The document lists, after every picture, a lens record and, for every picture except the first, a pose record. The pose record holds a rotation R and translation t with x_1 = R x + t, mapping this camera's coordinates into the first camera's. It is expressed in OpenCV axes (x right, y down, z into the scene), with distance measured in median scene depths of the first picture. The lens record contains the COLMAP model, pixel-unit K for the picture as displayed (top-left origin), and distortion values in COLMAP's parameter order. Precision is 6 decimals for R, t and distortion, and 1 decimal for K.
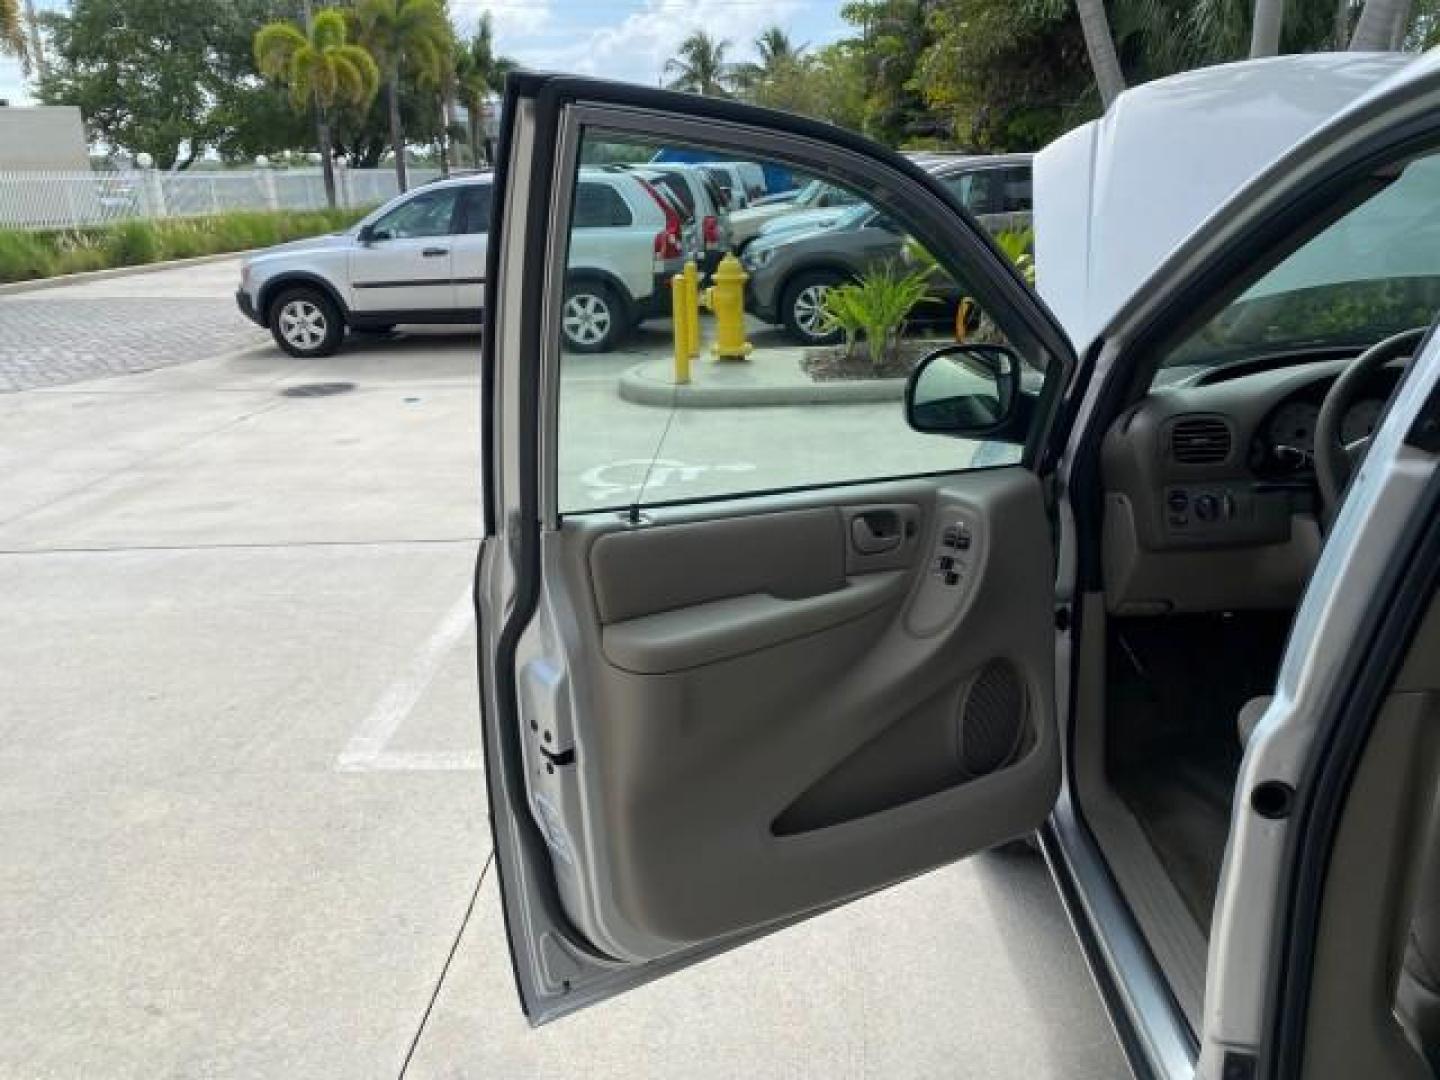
lens RADIAL K [[1106.0, 0, 725.0], [0, 1106.0, 529.6], [0, 0, 1]] dist [0.018057, -0.018811]
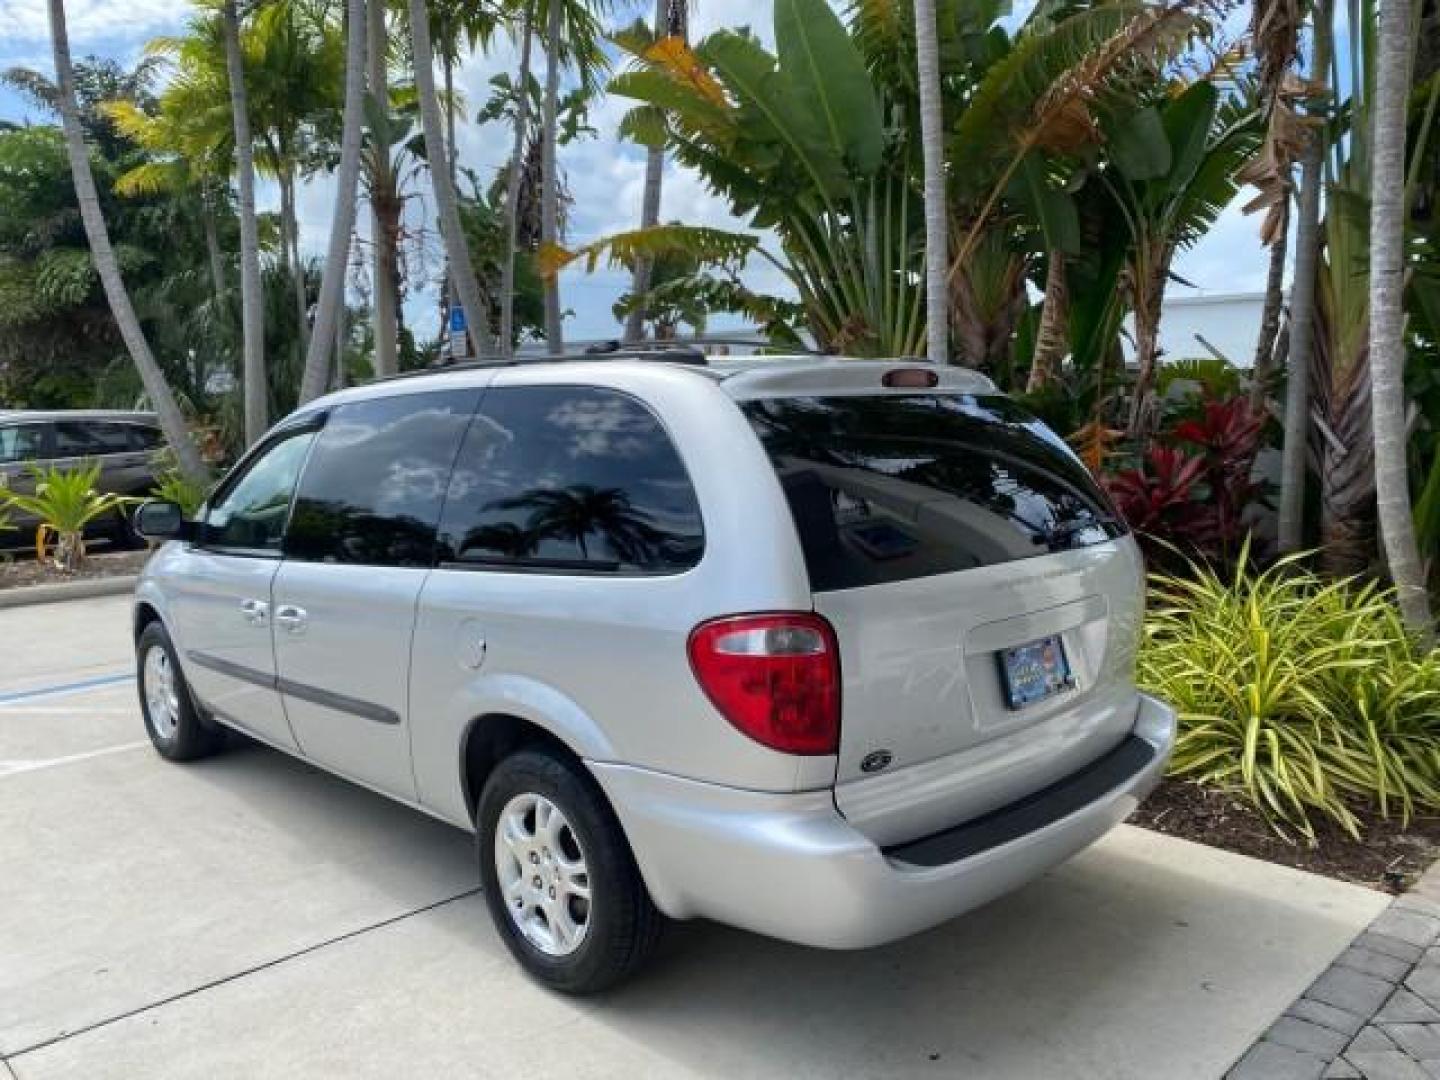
lens RADIAL K [[1106.0, 0, 710.7], [0, 1106.0, 545.1], [0, 0, 1]] dist [0.018057, -0.018811]
pose [[0.688505, -0.055386, 0.723113, -0.043537], [0.201681, 0.972372, -0.117551, 0.027491], [-0.696624, 0.226773, 0.680653, -0.088878]]
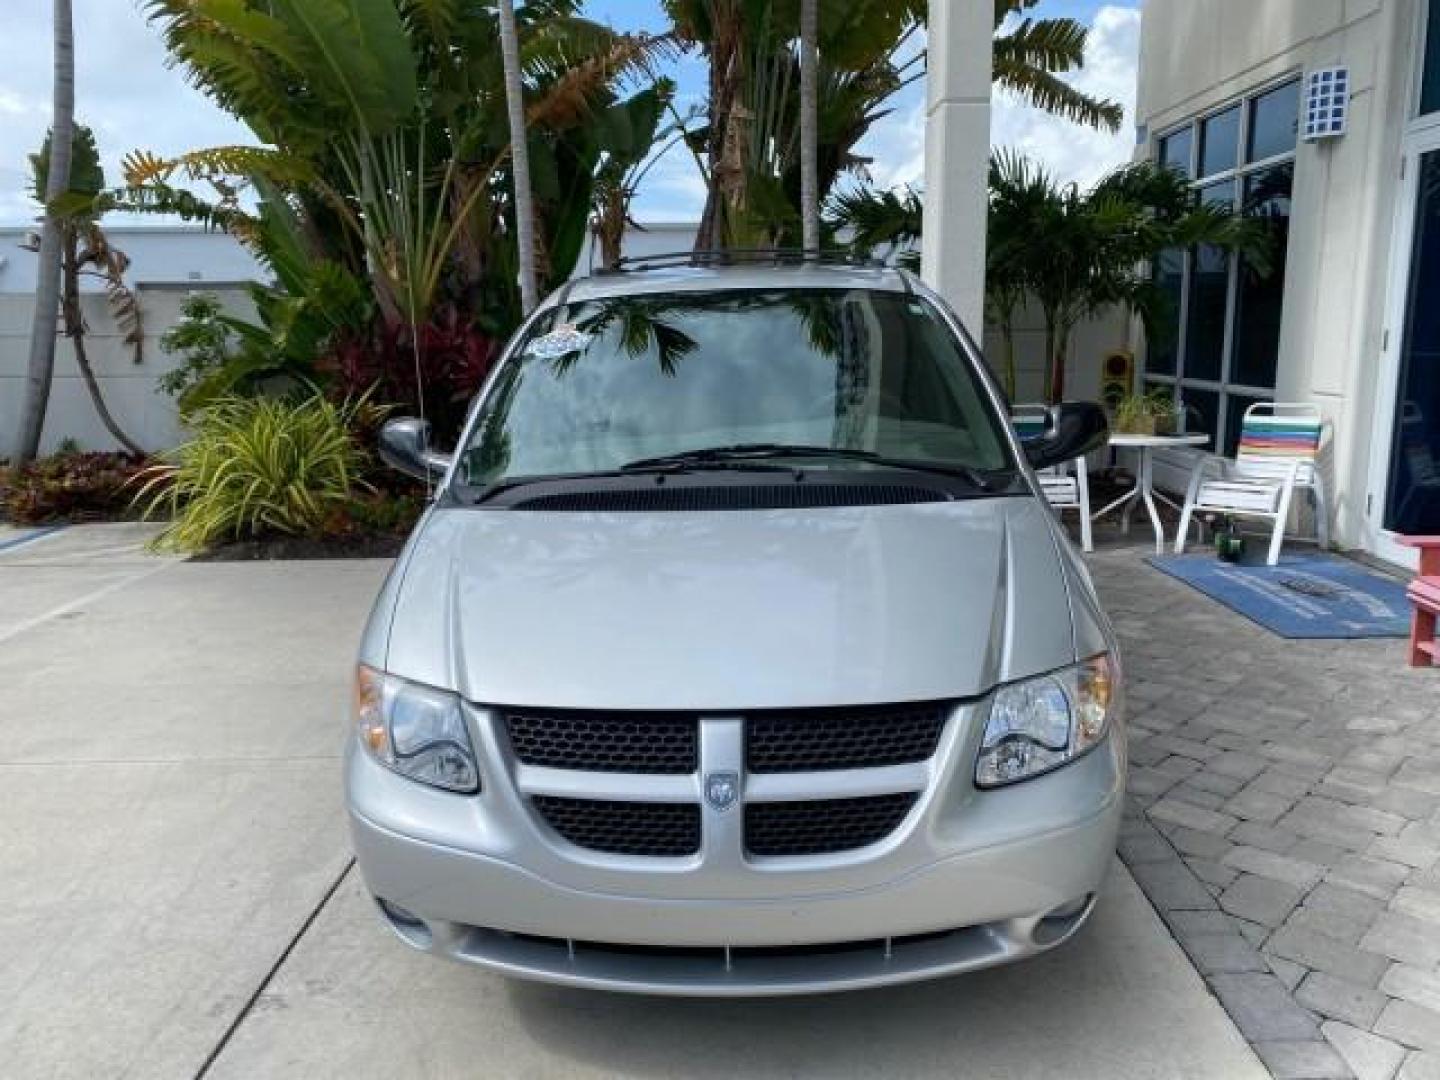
lens RADIAL K [[1106.0, 0, 715.4], [0, 1106.0, 528.3], [0, 0, 1]] dist [0.018057, -0.018811]
pose [[-0.014103, -0.150136, 0.988565, -0.143039], [0.318236, 0.936579, 0.146781, 0.012648], [-0.947907, 0.316667, 0.034570, -0.024273]]
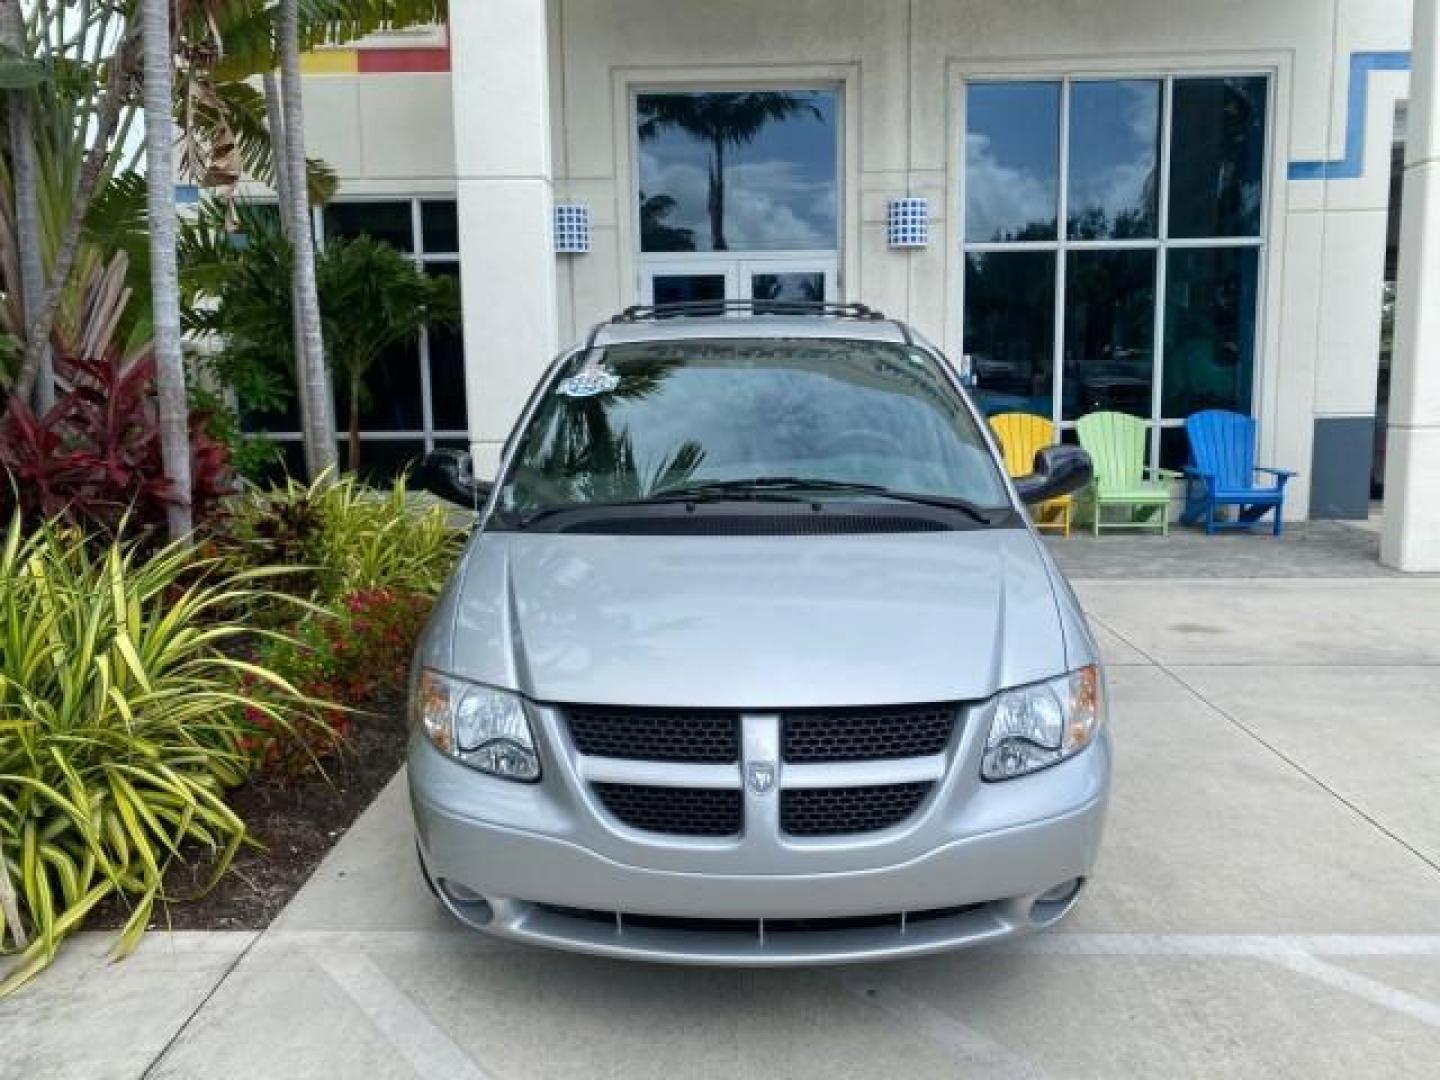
lens RADIAL K [[1106.0, 0, 726.4], [0, 1106.0, 531.0], [0, 0, 1]] dist [0.018057, -0.018811]
pose [[-0.049507, -0.113394, 0.992316, -0.152093], [0.297128, 0.946879, 0.123025, 0.011437], [-0.953553, 0.300936, -0.013185, -0.019311]]
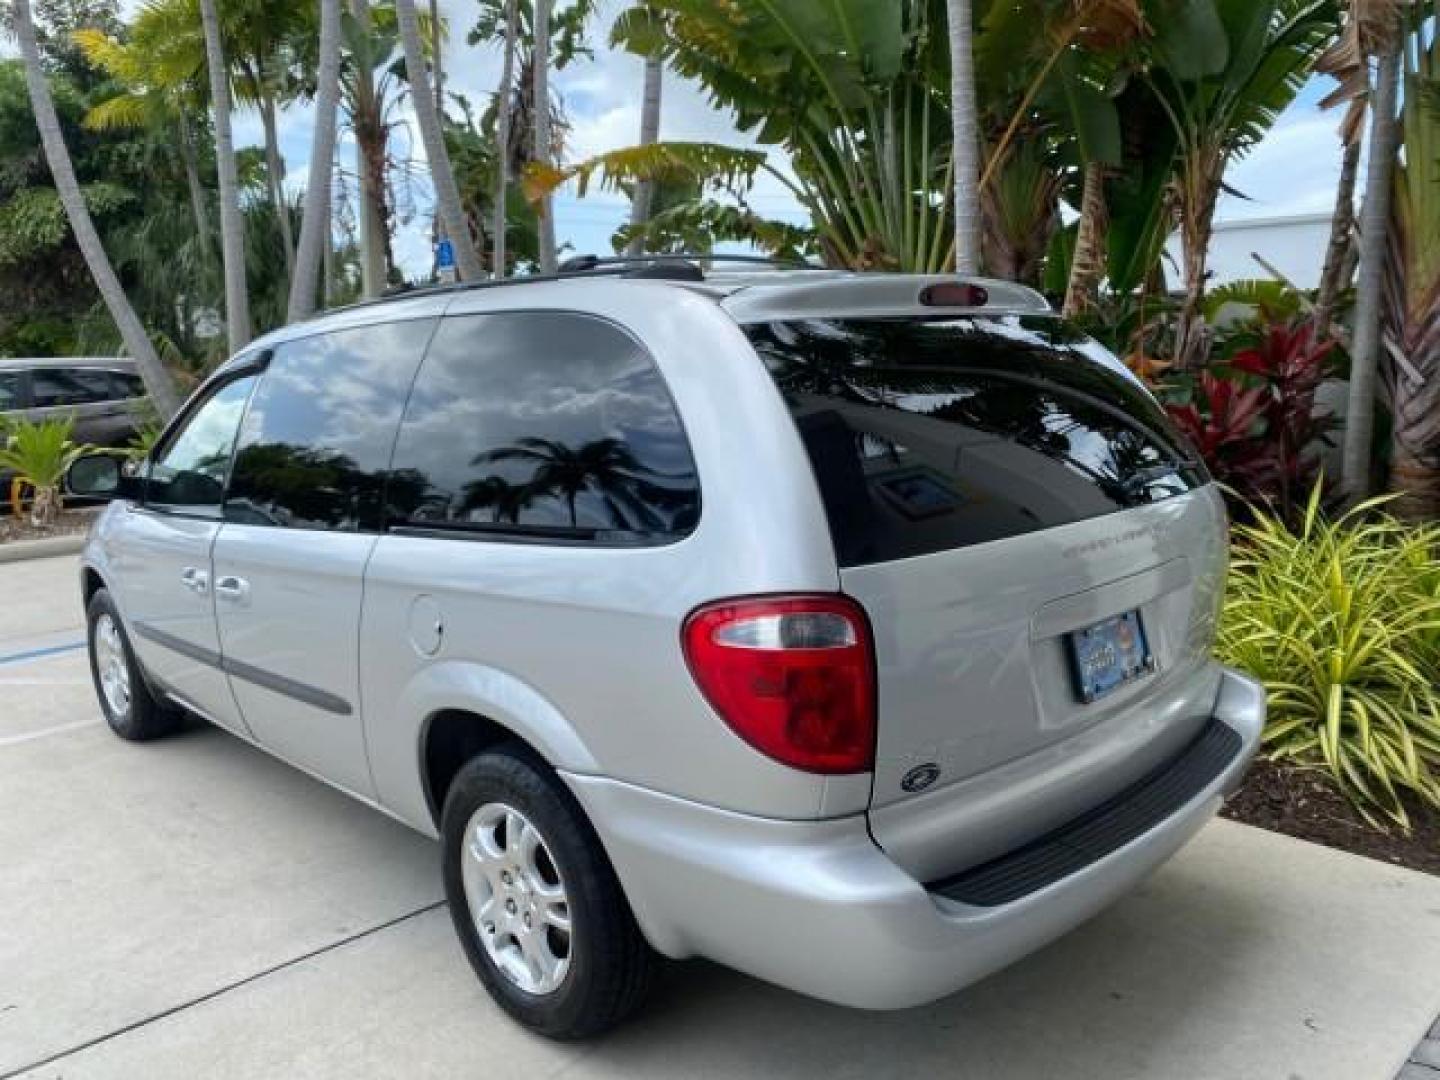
lens RADIAL K [[1106.0, 0, 711.9], [0, 1106.0, 543.3], [0, 0, 1]] dist [0.018057, -0.018811]
pose [[0.693856, -0.100953, 0.713002, -0.030614], [0.213502, 0.974446, -0.069798, 0.024504], [-0.687736, 0.200657, 0.697679, -0.078043]]
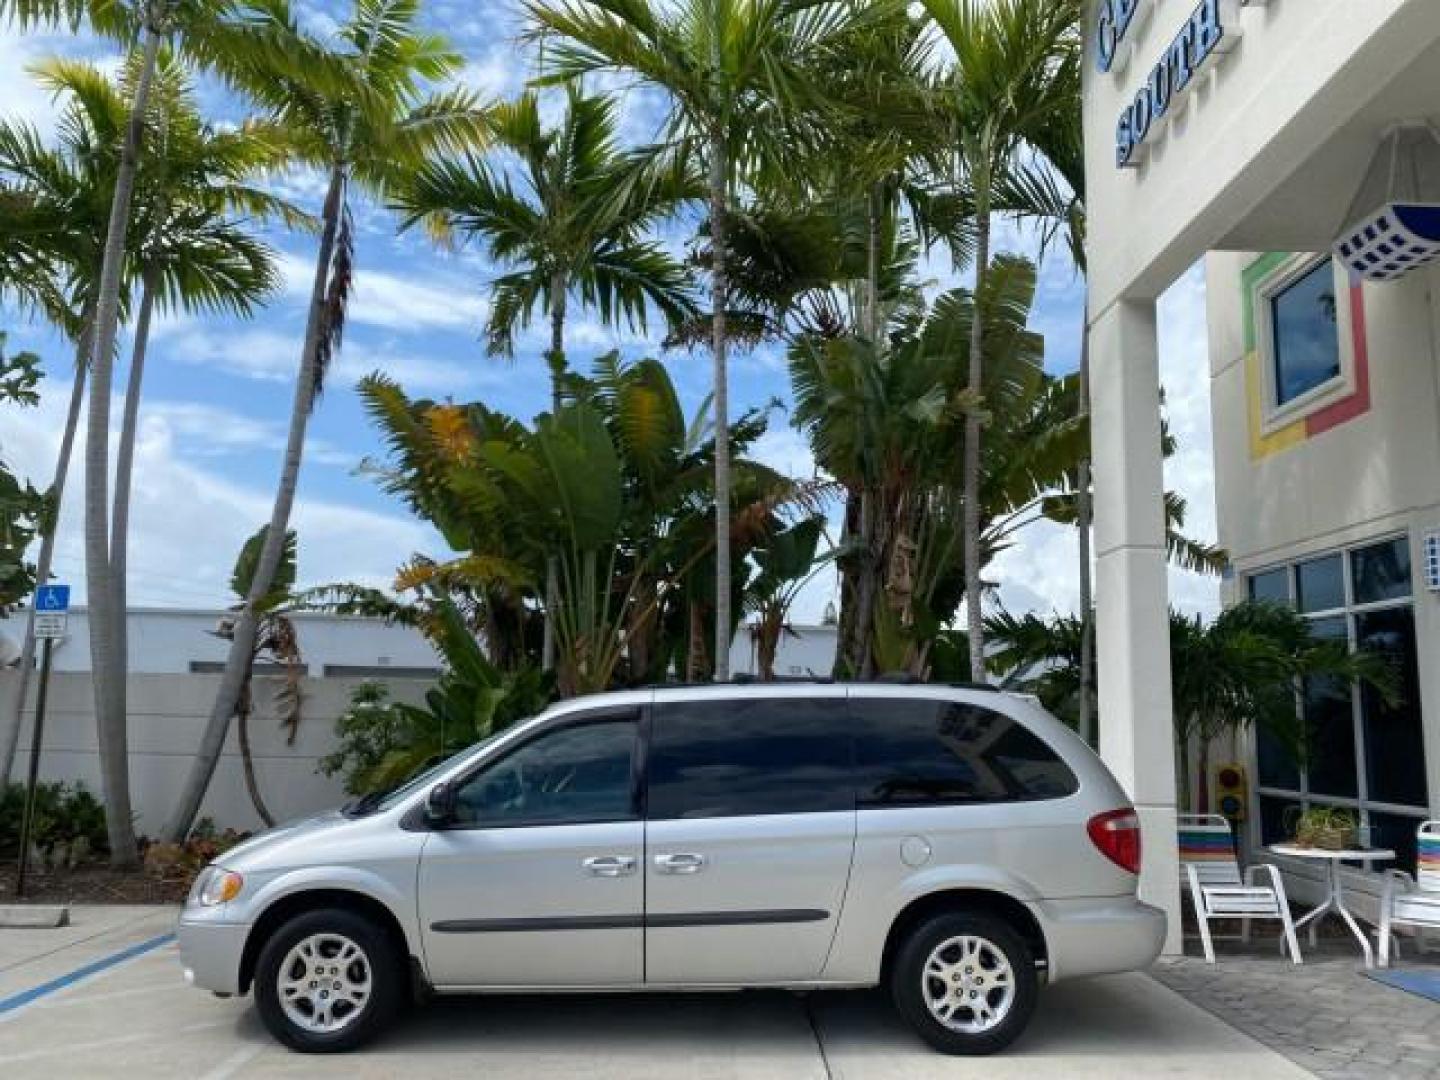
lens RADIAL K [[1106.0, 0, 710.0], [0, 1106.0, 536.1], [0, 0, 1]] dist [0.018057, -0.018811]
pose [[-0.046956, 0.191822, 0.980306, -0.160957], [0.285977, 0.942891, -0.170803, -0.005352], [-0.957085, 0.272325, -0.099132, 0.028922]]
